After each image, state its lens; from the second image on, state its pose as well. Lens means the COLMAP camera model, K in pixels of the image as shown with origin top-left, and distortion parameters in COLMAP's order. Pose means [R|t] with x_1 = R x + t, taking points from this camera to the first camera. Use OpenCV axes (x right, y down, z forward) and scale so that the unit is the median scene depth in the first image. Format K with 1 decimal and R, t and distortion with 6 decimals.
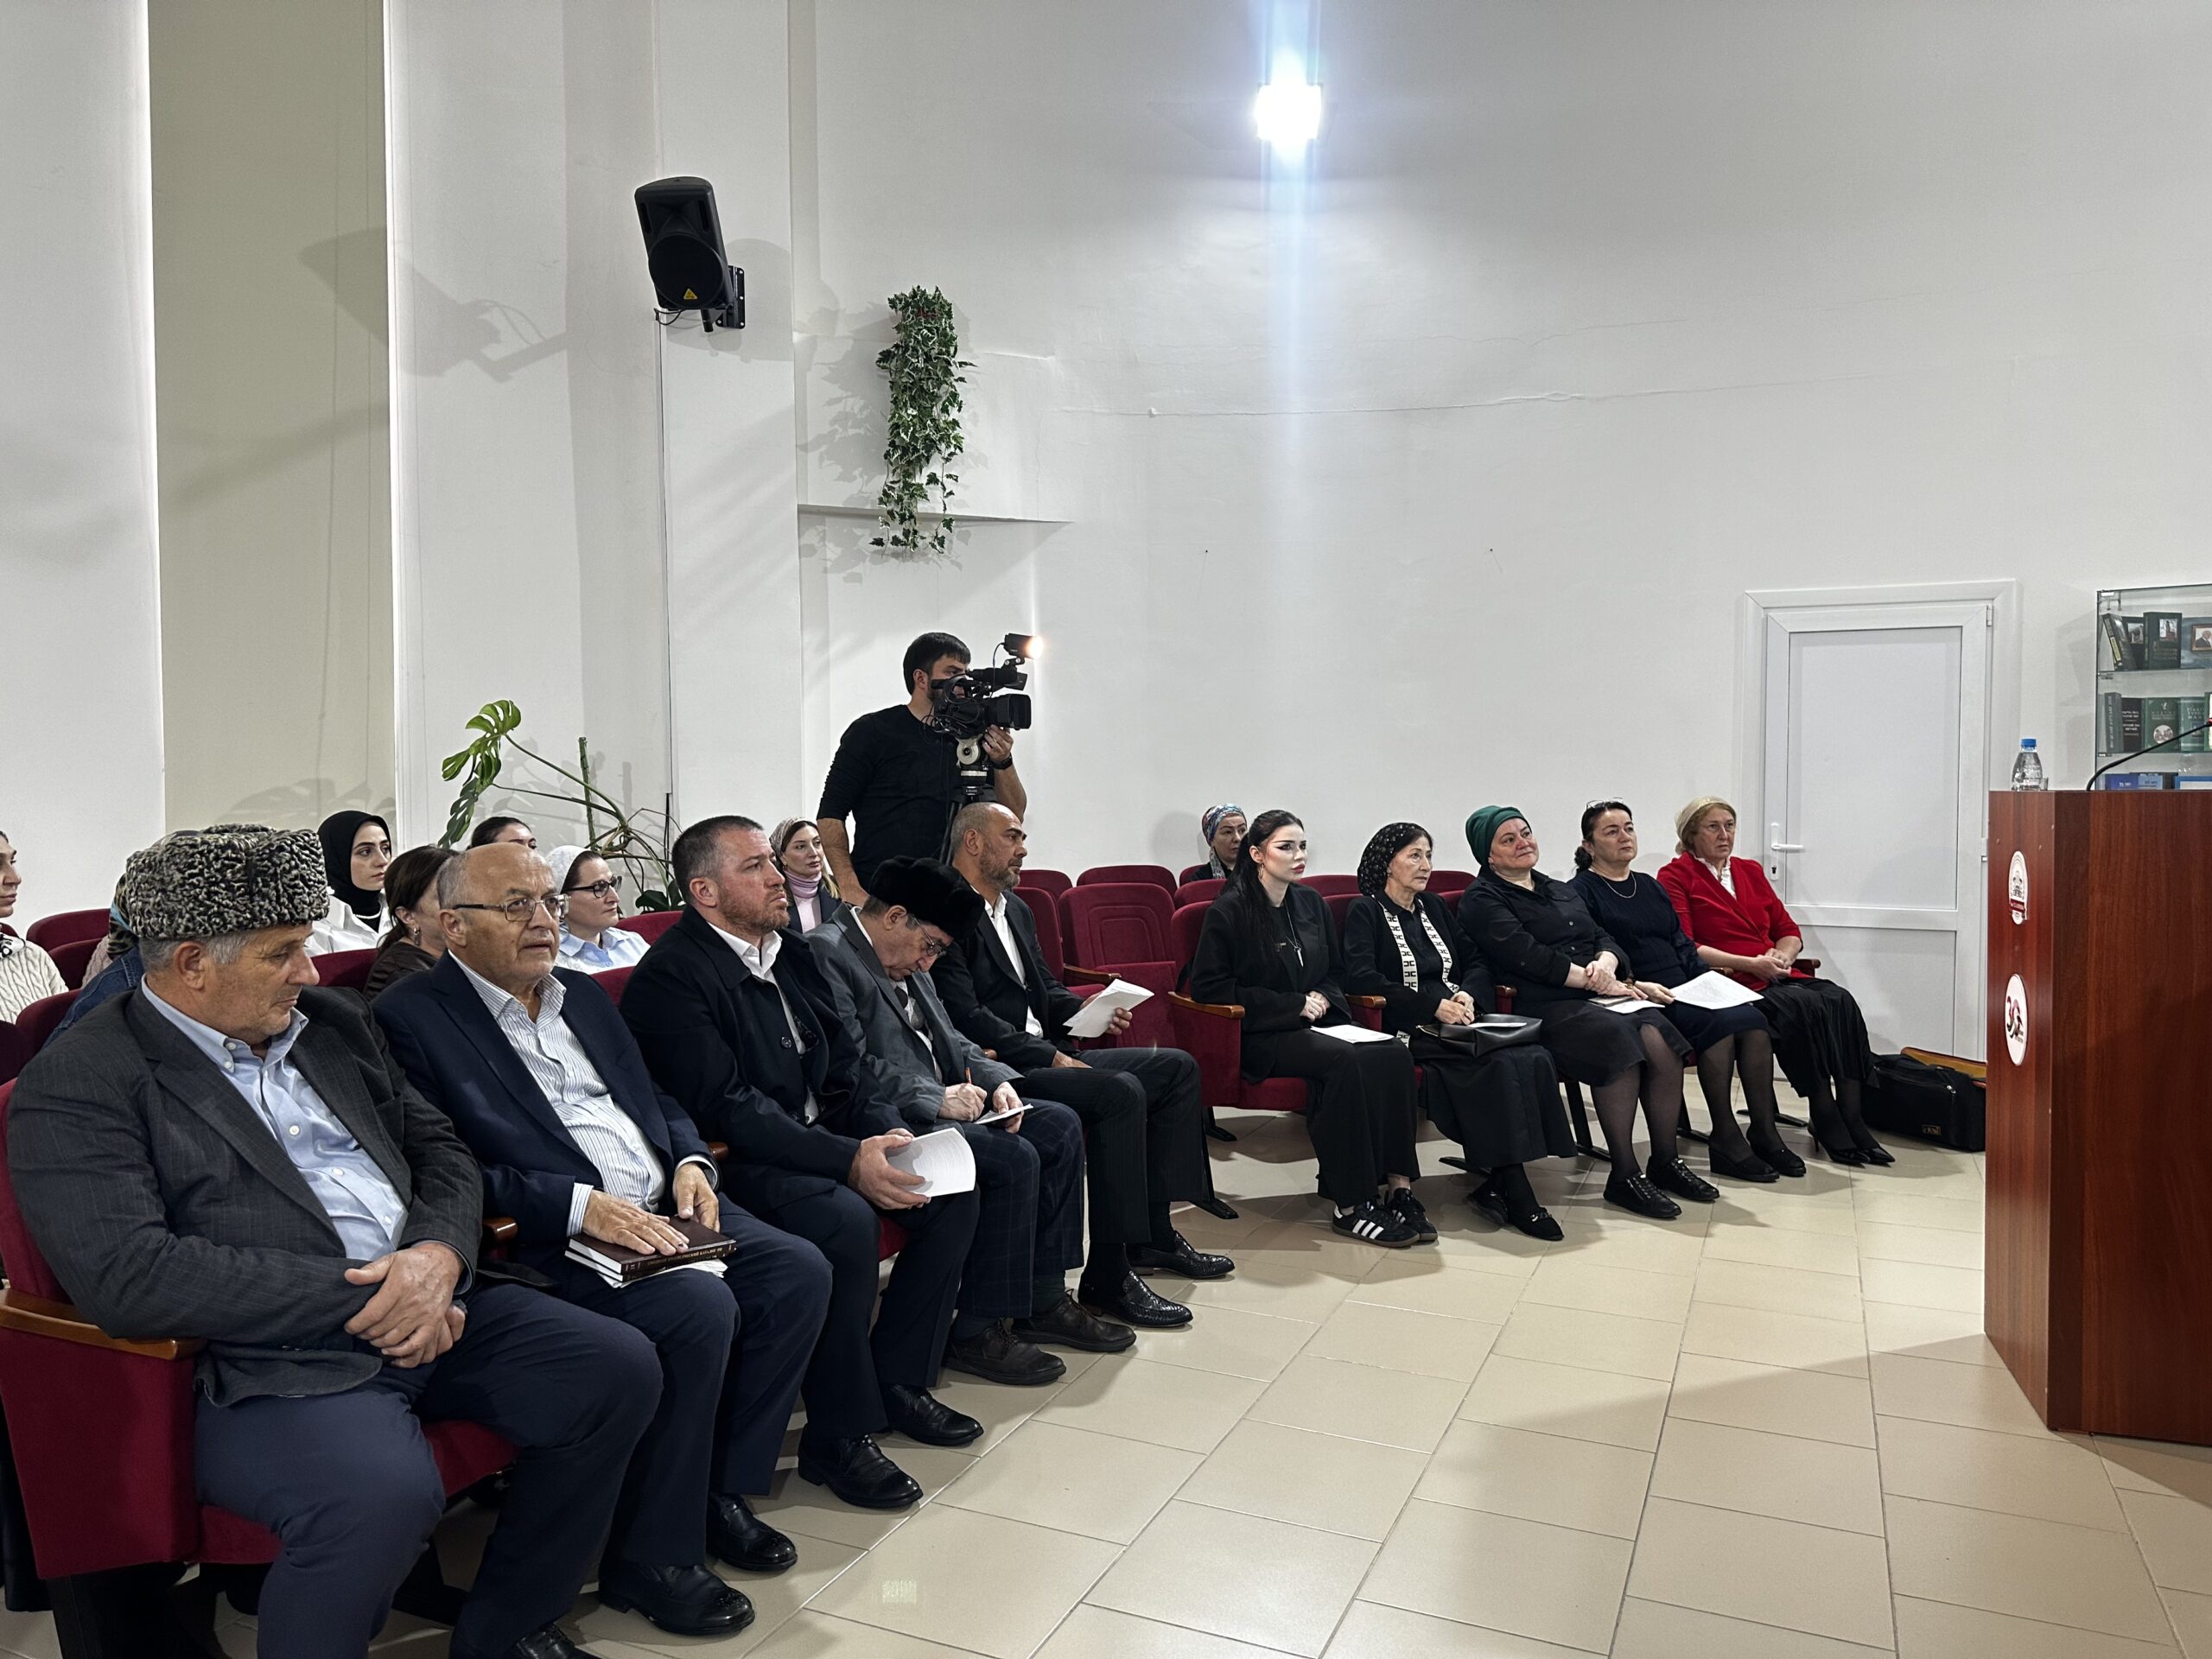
lens RADIAL K [[1556.1, 0, 1081.9], [0, 1556.1, 836.5], [0, 0, 1]] dist [0.164780, -0.213069]
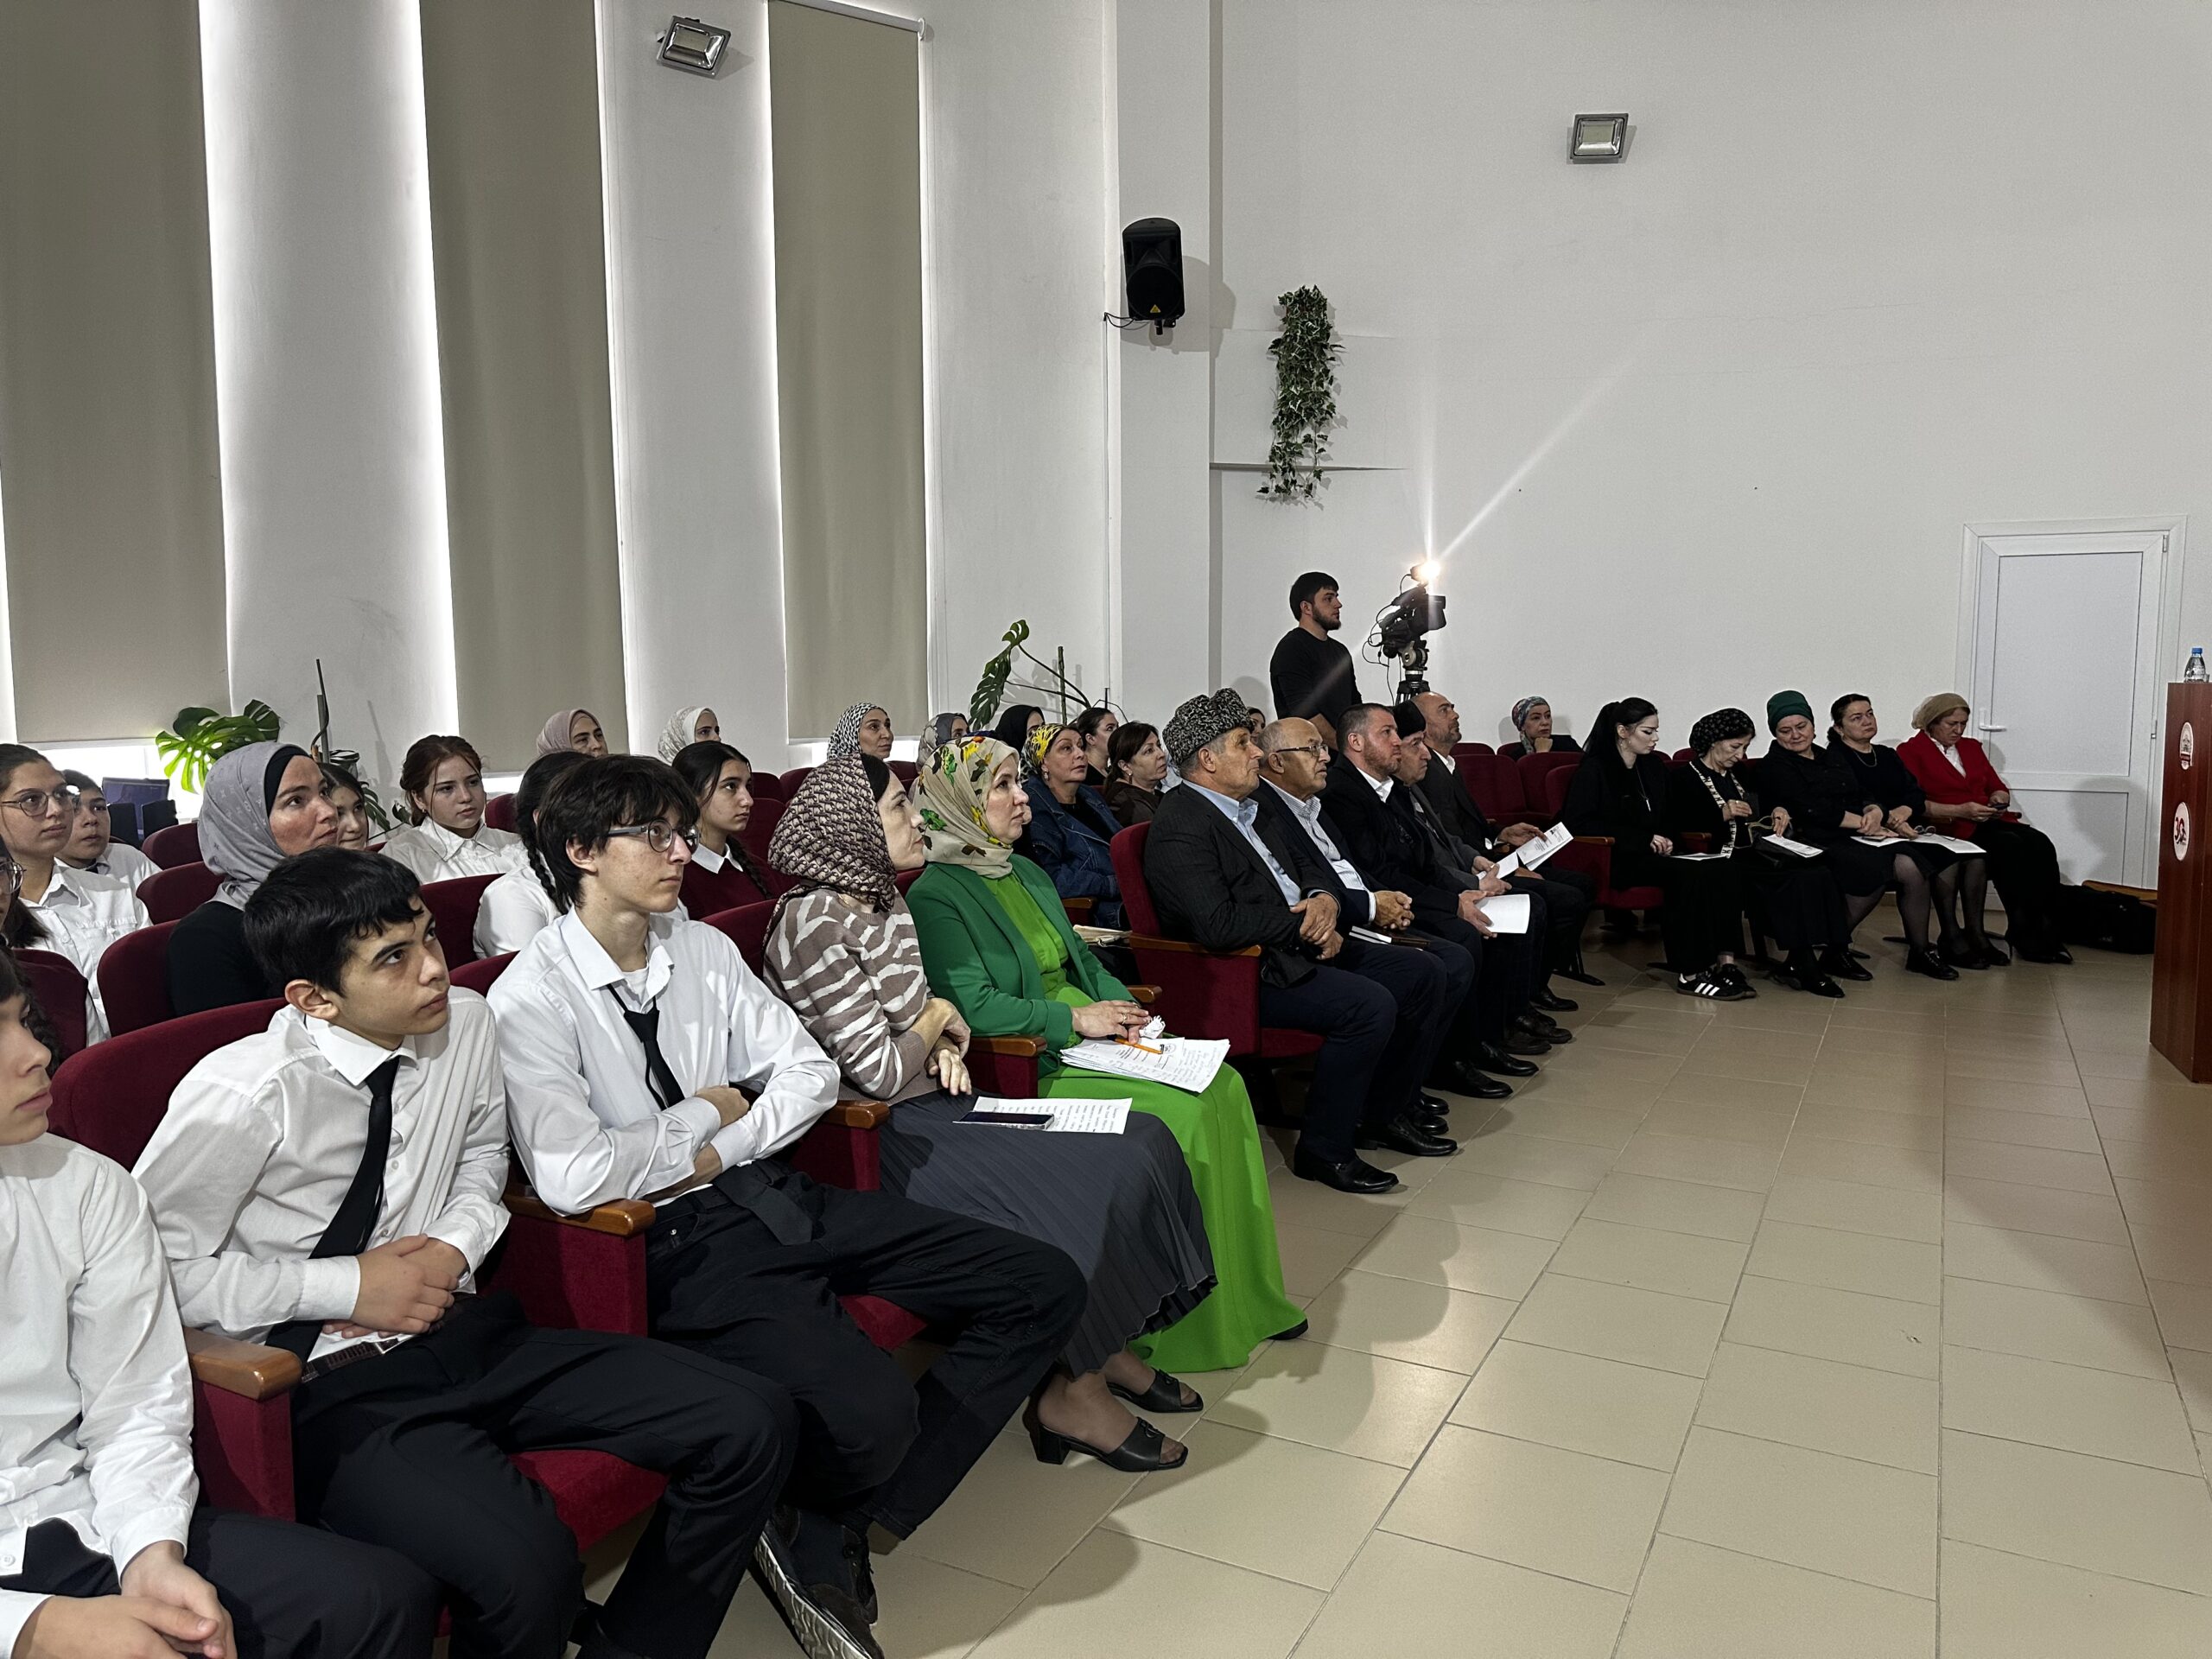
lens RADIAL K [[1652.2, 0, 1061.2], [0, 1652.2, 830.9], [0, 0, 1]] dist [0.084800, -0.072062]
pose [[0.998713, 0.004612, -0.050513, -0.255715], [-0.001752, 0.998399, 0.056536, 0.014642], [0.050693, -0.056374, 0.997122, -0.419250]]
